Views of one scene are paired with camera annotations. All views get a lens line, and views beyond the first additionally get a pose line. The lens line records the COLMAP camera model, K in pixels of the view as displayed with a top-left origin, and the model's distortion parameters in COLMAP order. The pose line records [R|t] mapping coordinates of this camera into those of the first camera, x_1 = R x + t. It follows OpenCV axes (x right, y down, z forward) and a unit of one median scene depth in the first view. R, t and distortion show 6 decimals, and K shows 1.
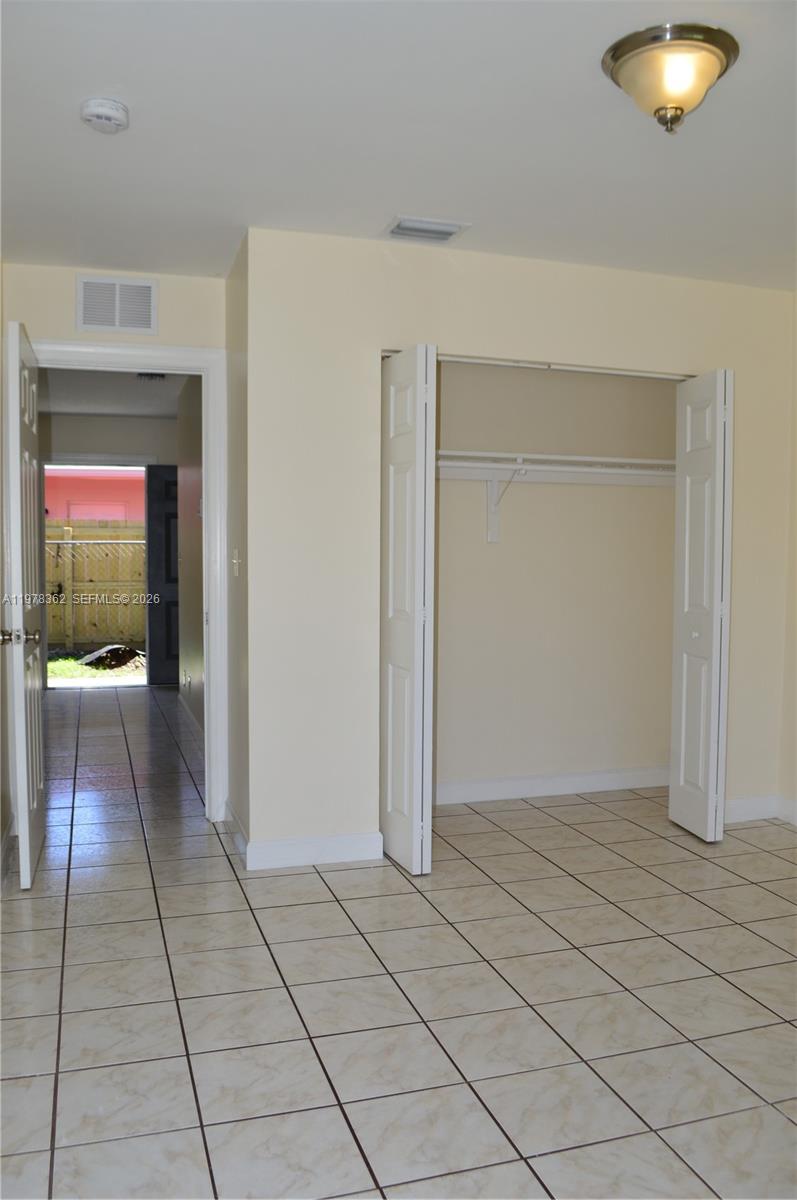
lens RADIAL K [[966.4, 0, 399.0], [0, 966.4, 605.8], [0, 0, 1]] dist [-0.081313, 0.018573]
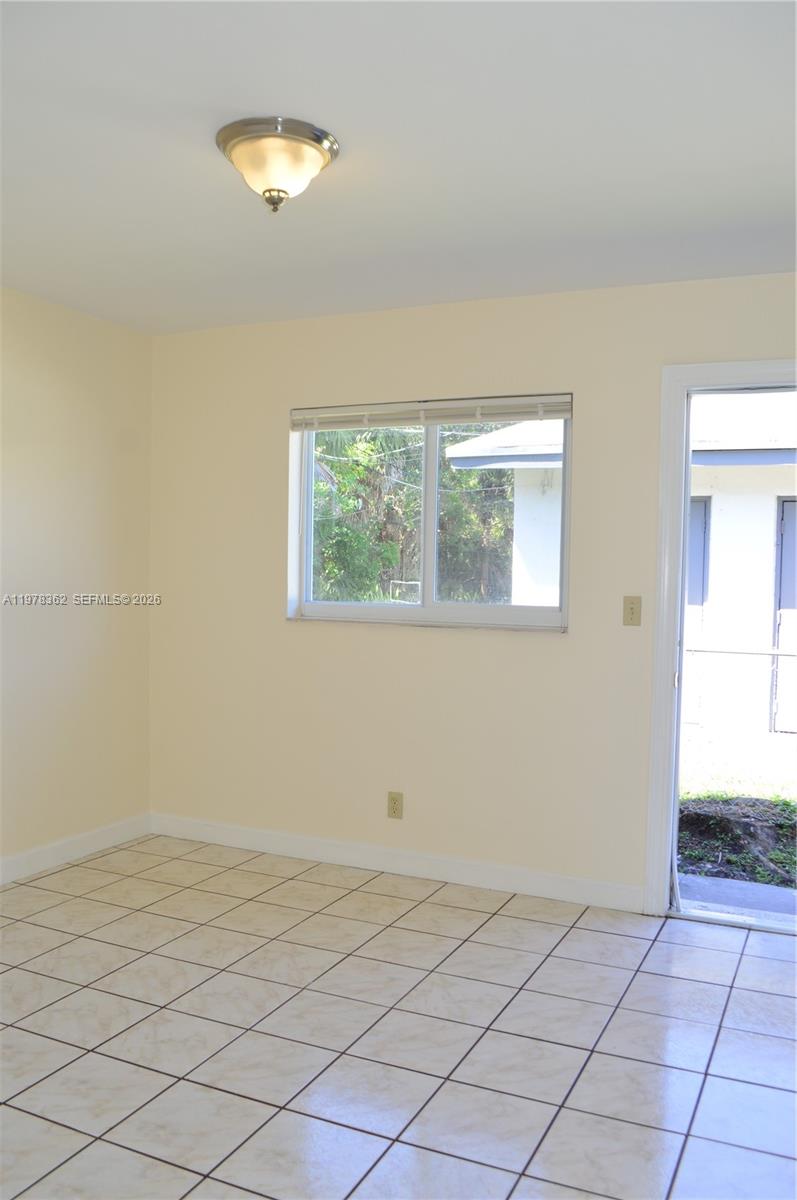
lens RADIAL K [[994.4, 0, 398.5], [0, 994.4, 600.0], [0, 0, 1]] dist [-0.050550, 0.003612]
pose [[-0.737493, -0.041177, 0.674099, -0.654156], [0.015623, 0.996832, 0.077983, -0.152420], [-0.675174, 0.068043, -0.734513, 1.882449]]
